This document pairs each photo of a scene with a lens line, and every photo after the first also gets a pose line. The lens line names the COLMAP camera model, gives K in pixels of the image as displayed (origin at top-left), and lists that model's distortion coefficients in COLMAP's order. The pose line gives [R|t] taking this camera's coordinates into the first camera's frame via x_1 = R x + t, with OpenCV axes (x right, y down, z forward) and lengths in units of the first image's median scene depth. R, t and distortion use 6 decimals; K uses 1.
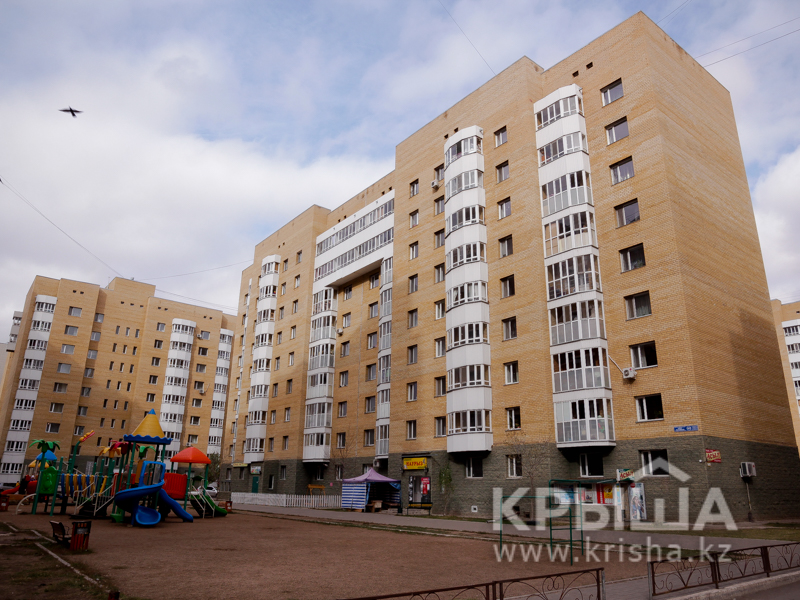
lens RADIAL K [[553.9, 0, 401.8], [0, 553.9, 319.2], [0, 0, 1]] dist [-0.039946, 0.044954]
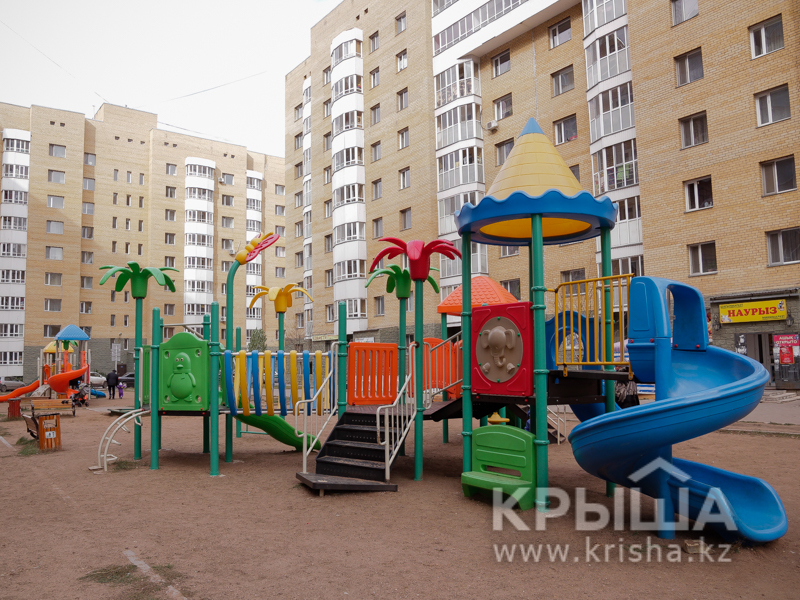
lens RADIAL K [[580.6, 0, 400.0], [0, 580.6, 300.0], [0, 0, 1]] dist [-0.070432, 0.046558]
pose [[0.998781, -0.047874, 0.012011, -0.155951], [0.044626, 0.979864, 0.194616, 0.056076], [-0.021086, -0.193843, 0.980806, 0.205017]]
